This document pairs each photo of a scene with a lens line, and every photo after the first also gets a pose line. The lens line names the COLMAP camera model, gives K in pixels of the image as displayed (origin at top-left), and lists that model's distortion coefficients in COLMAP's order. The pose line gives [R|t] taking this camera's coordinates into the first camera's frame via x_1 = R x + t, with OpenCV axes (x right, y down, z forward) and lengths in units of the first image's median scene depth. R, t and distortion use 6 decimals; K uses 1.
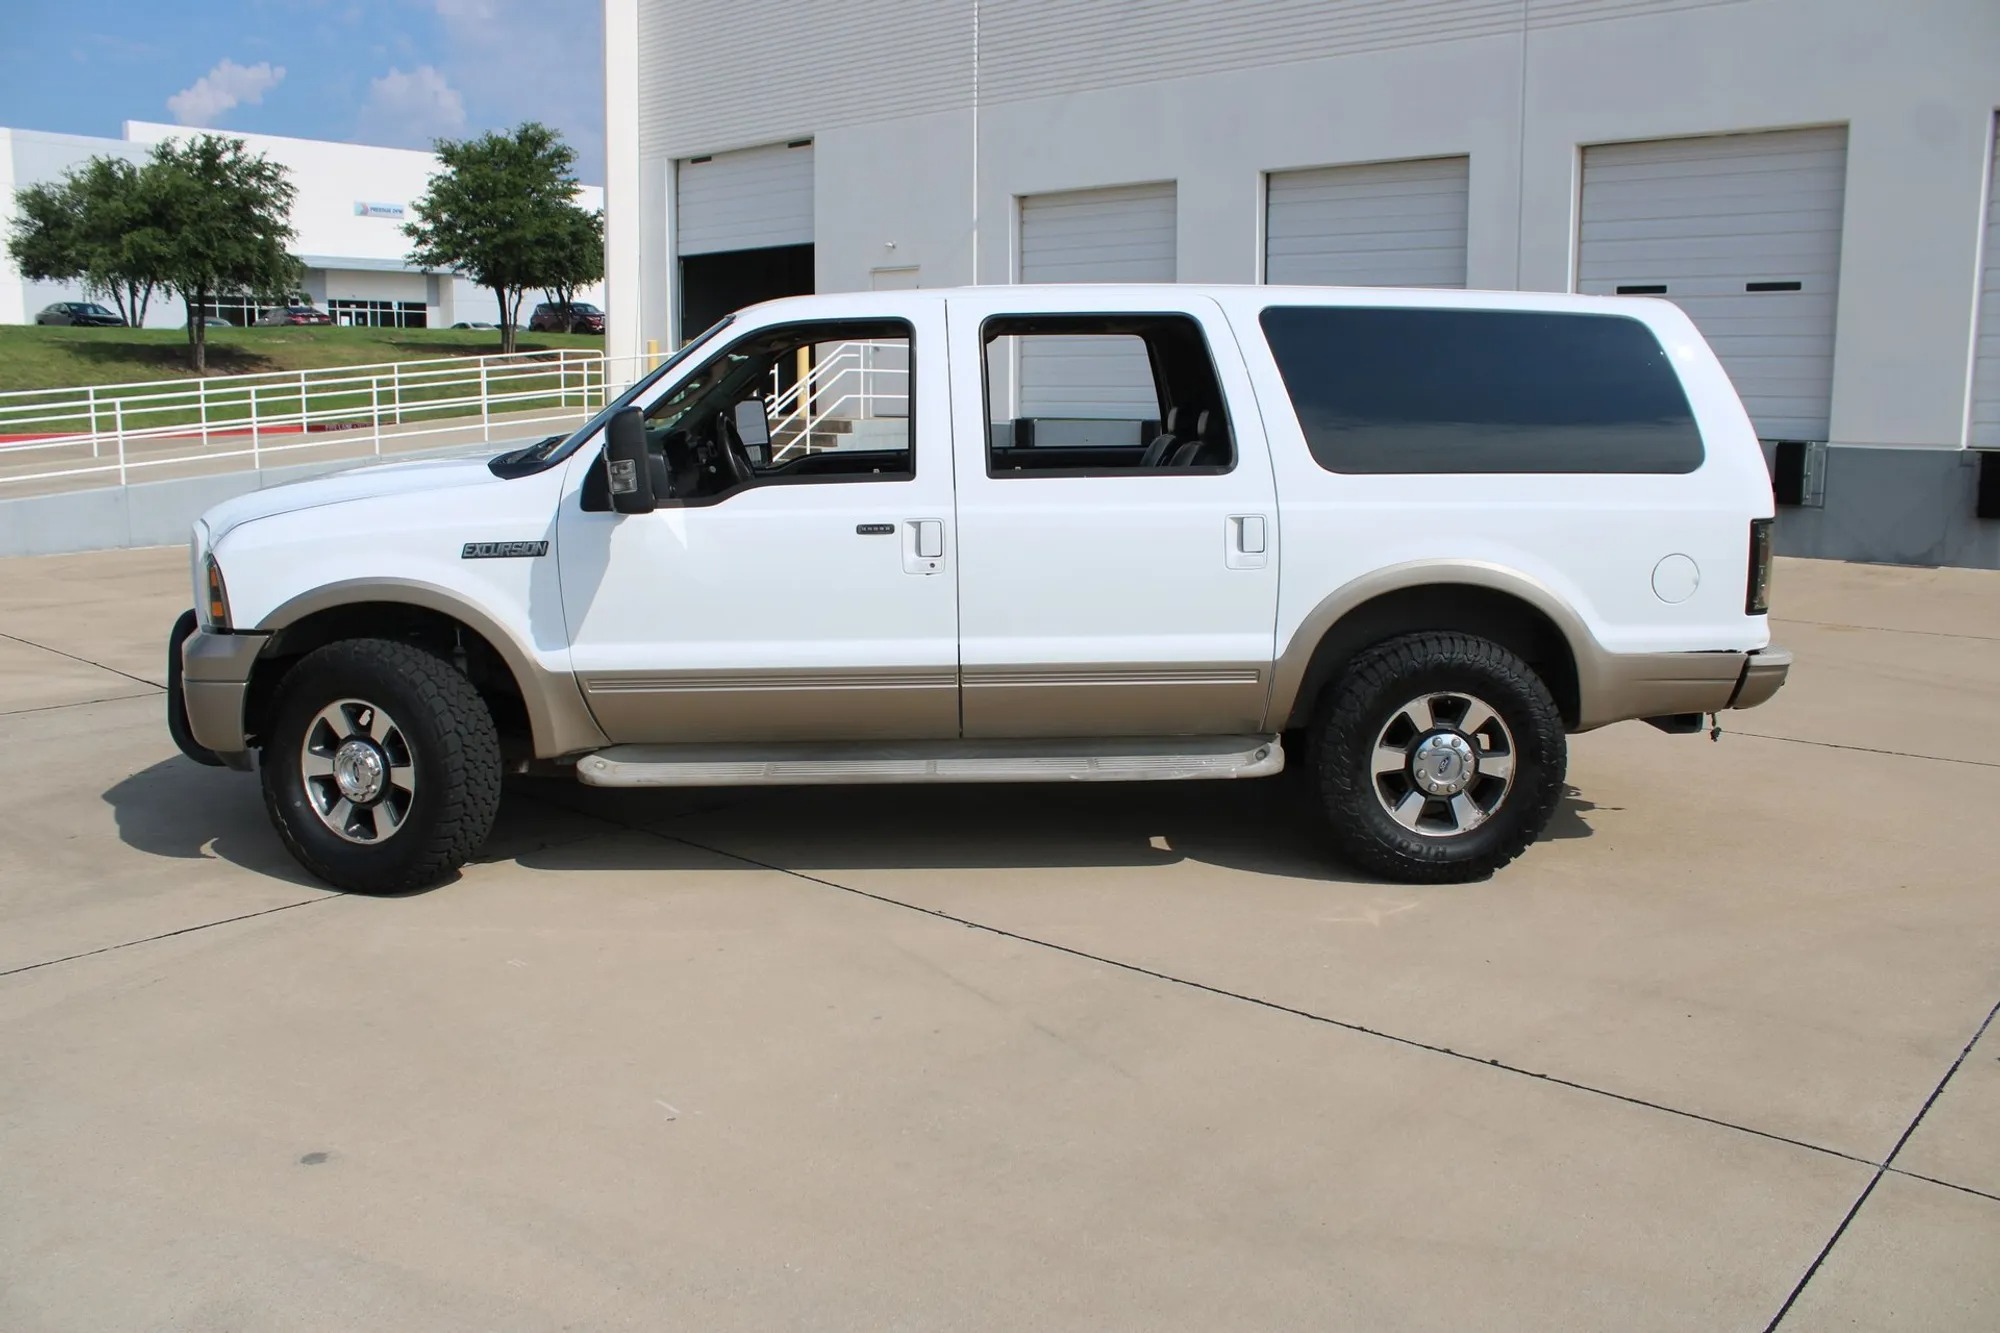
lens RADIAL K [[1680.1, 0, 1000.0], [0, 1680.1, 666.5], [0, 0, 1]] dist [-0.170187, 0.161336]
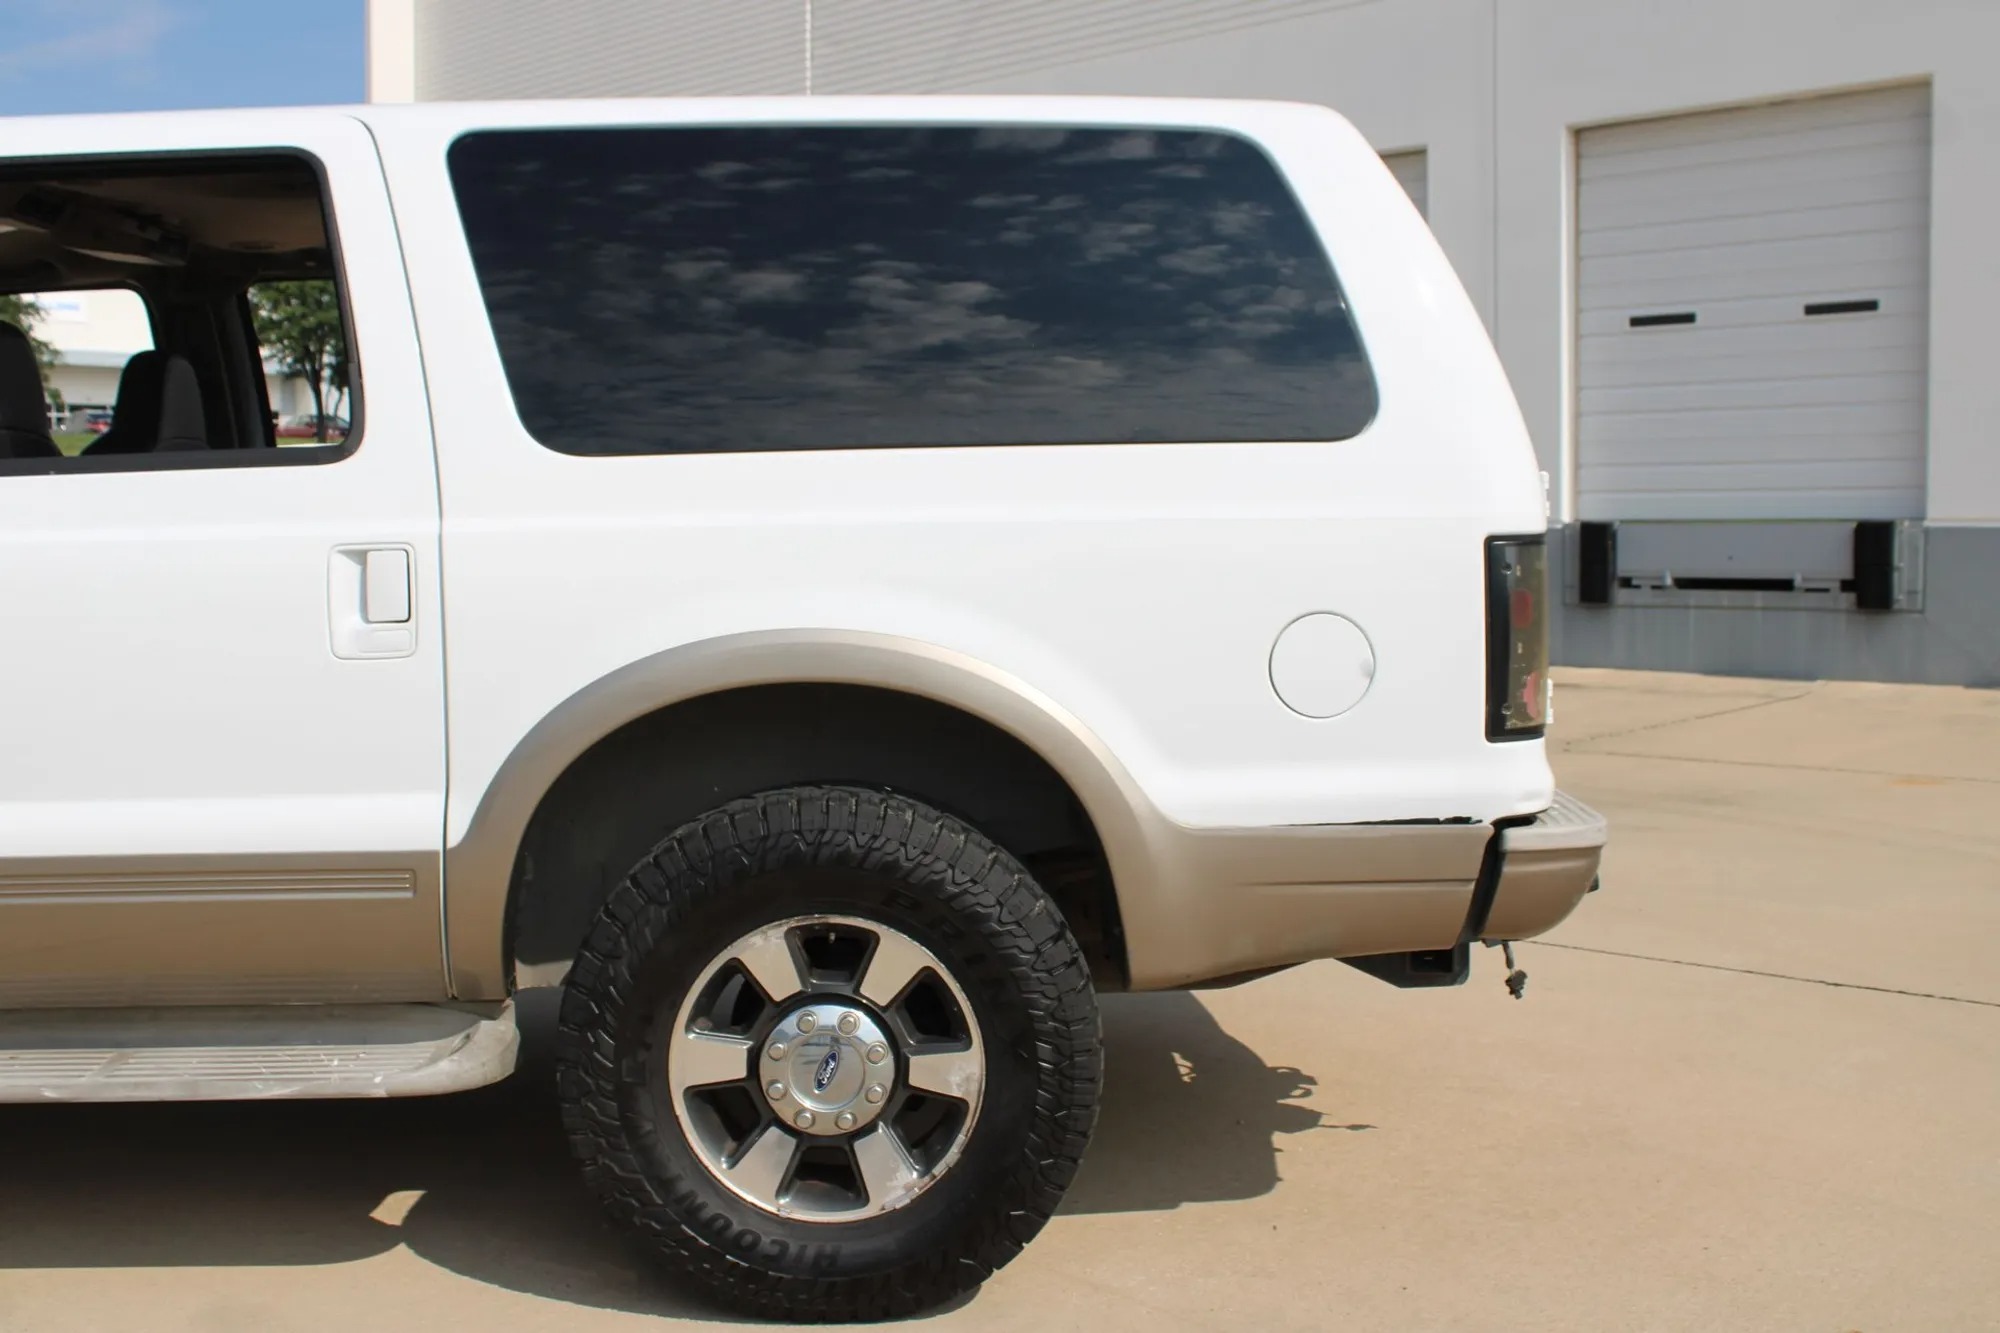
lens RADIAL K [[2013.0, 0, 1004.7], [0, 2013.0, 657.0], [0, 0, 1]] dist [-0.152495, 0.193126]
pose [[0.999934, -0.010461, -0.004794, 0.321536], [0.009956, 0.995388, -0.095414, -0.002568], [0.005770, 0.095360, 0.995426, 0.428462]]
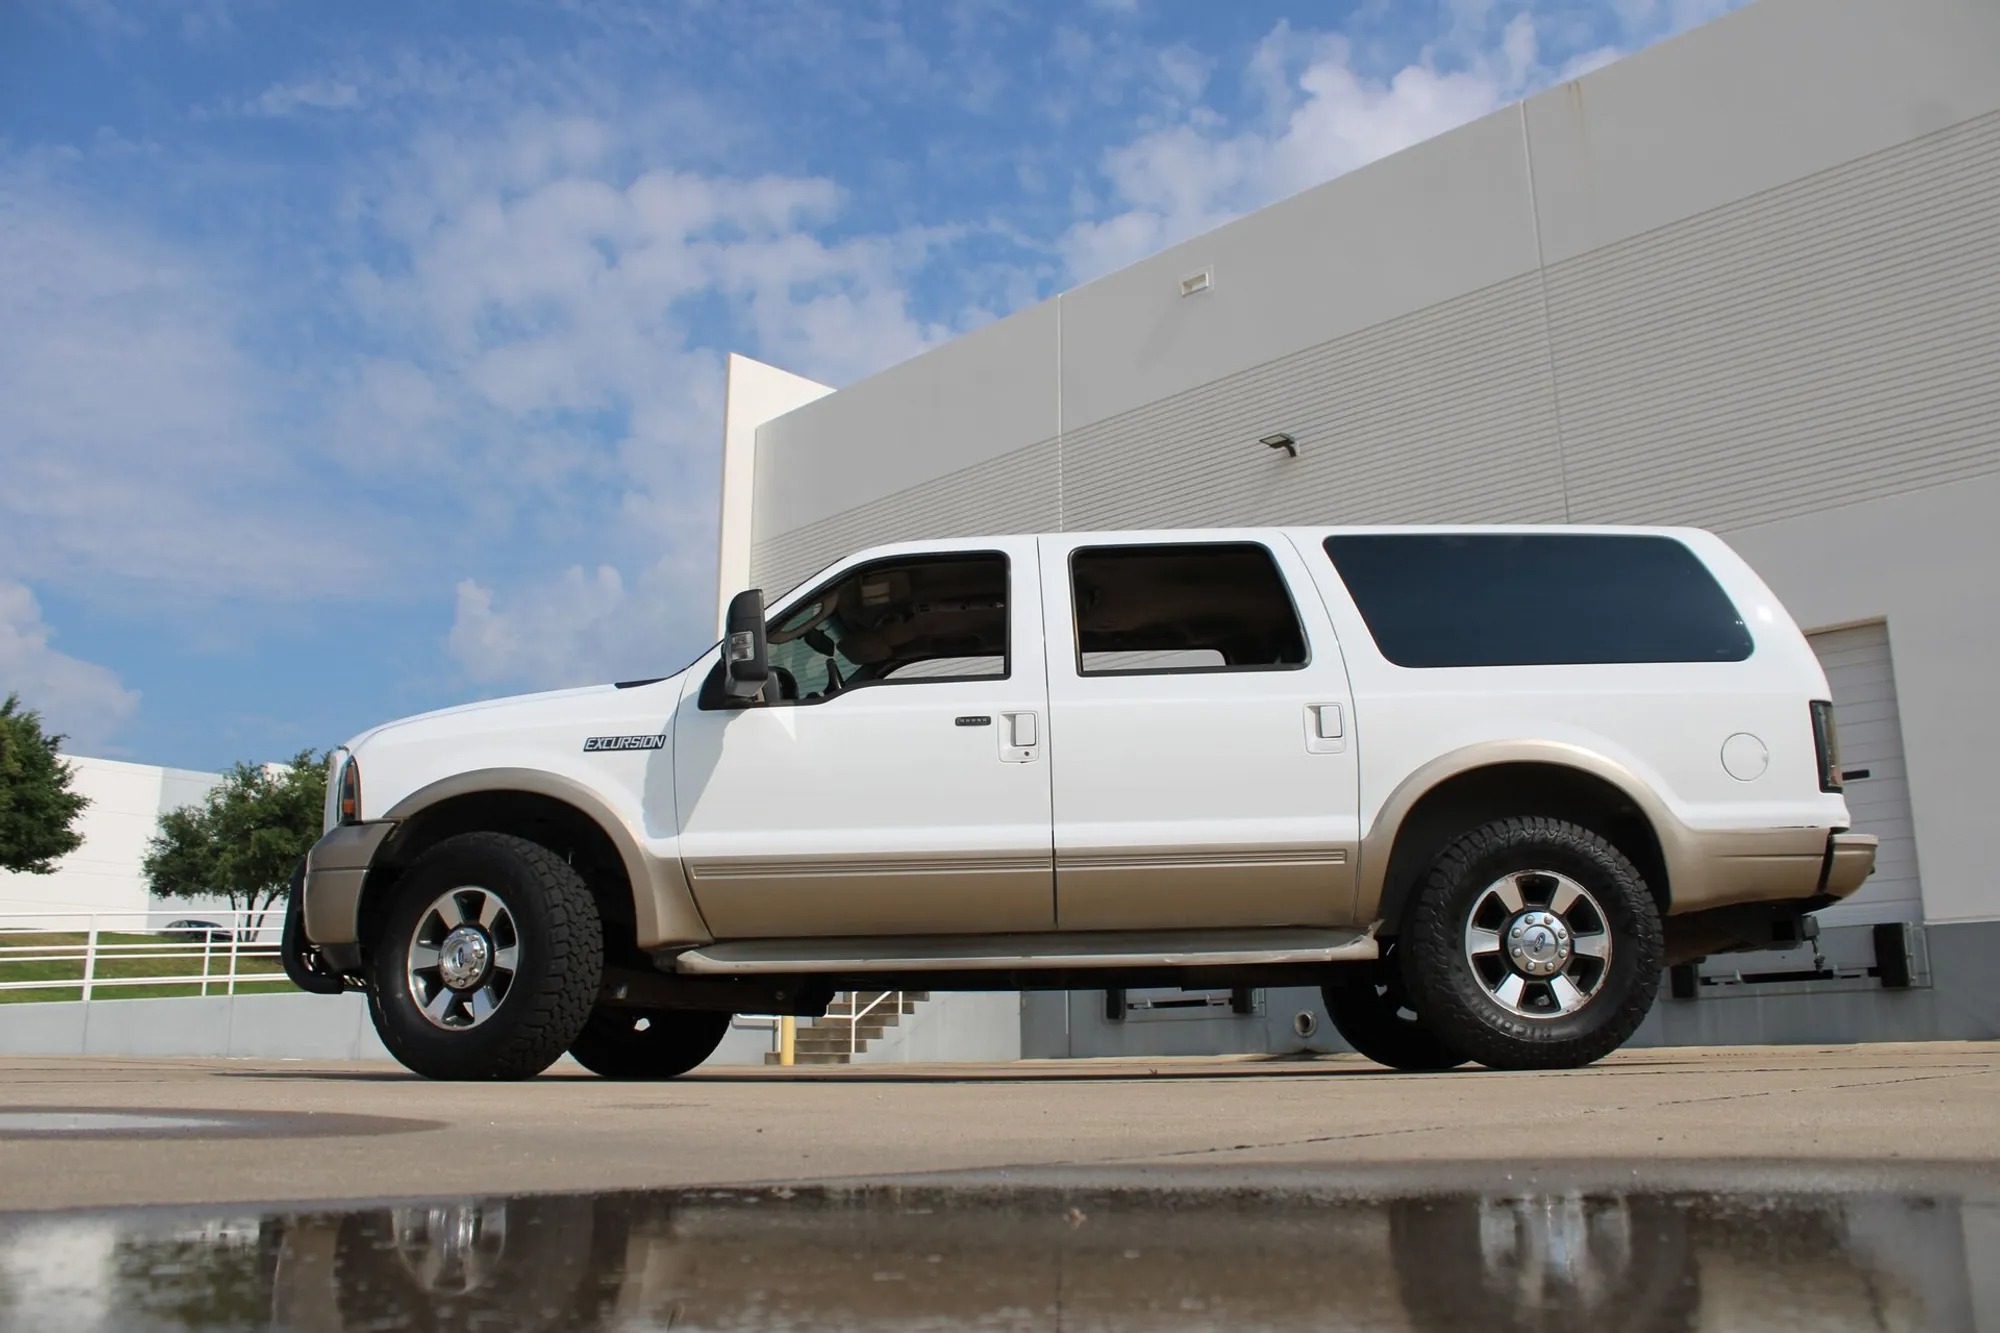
lens RADIAL K [[1680.1, 0, 1000.0], [0, 1680.1, 666.5], [0, 0, 1]] dist [-0.170187, 0.161336]
pose [[0.998564, -0.019753, -0.049790, -0.003470], [-0.001074, 0.921954, -0.387298, 0.289258], [0.053554, 0.386795, 0.920609, 0.007214]]
